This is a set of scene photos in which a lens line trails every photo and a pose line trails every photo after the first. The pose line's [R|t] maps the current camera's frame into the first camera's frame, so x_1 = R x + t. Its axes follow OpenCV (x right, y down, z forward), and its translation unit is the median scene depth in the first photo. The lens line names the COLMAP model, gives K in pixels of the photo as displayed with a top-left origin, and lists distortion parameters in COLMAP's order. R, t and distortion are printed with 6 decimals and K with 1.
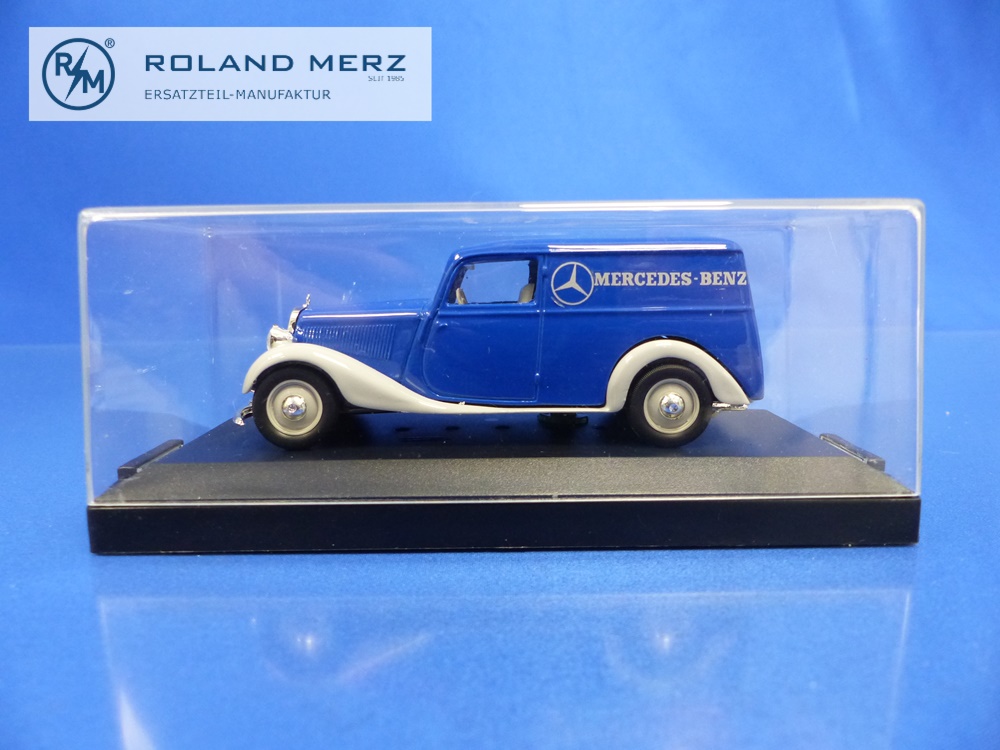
lens RADIAL K [[738.9, 0, 500.0], [0, 738.9, 375.0], [0, 0, 1]] dist [0.034816, -0.000273]
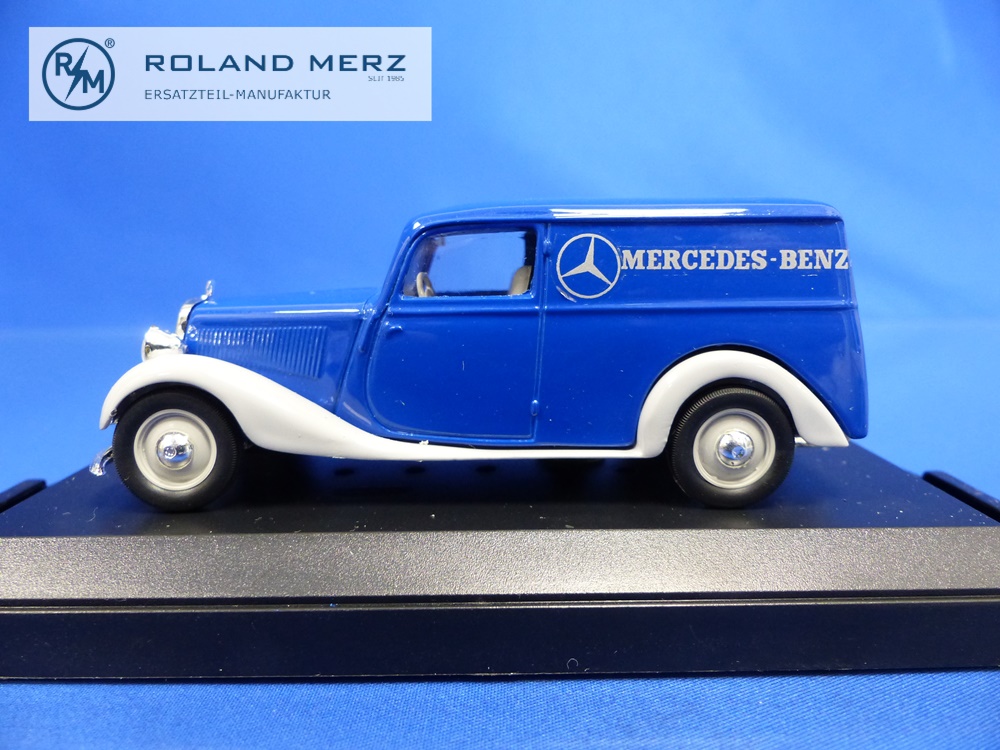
lens RADIAL K [[739.6, 0, 500.0], [0, 739.6, 375.0], [0, 0, 1]] dist [-0.004738, -0.003667]
pose [[0.999993, 0.001901, -0.003218, 0.020639], [-0.001810, 0.999607, 0.027958, -0.044216], [0.003270, -0.027952, 0.999604, 0.331736]]
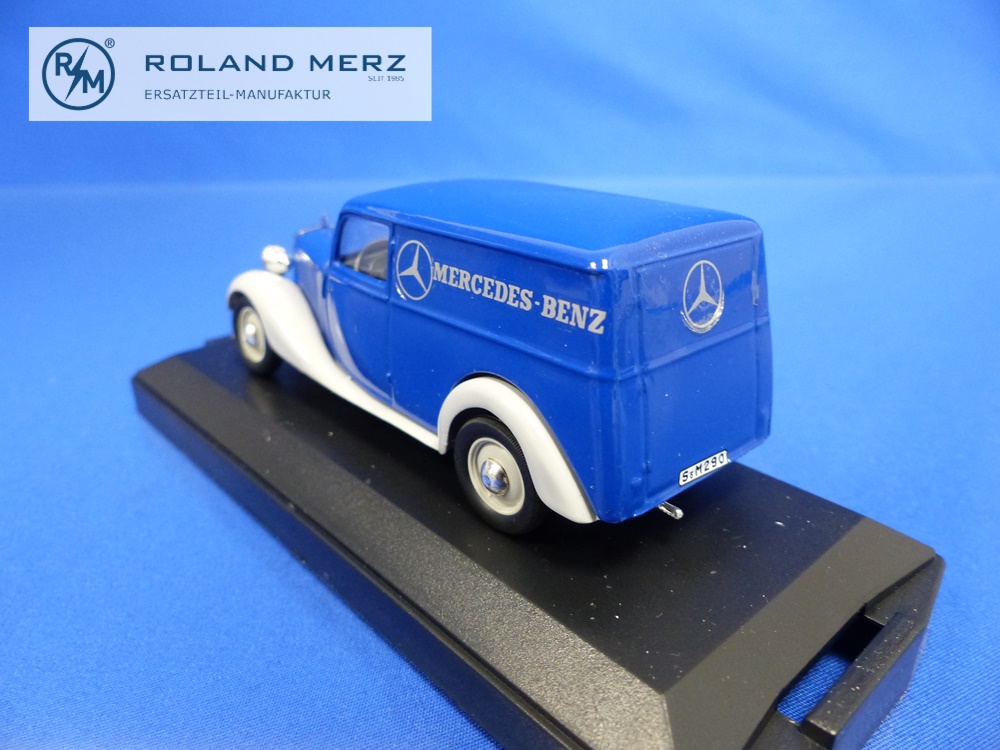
lens RADIAL K [[739.6, 0, 500.0], [0, 739.6, 375.0], [0, 0, 1]] dist [-0.004738, -0.003667]
pose [[0.663798, 0.299206, -0.685454, 0.677074], [-0.108672, 0.945350, 0.307414, -0.257416], [0.739974, -0.129572, 0.660037, 0.569727]]
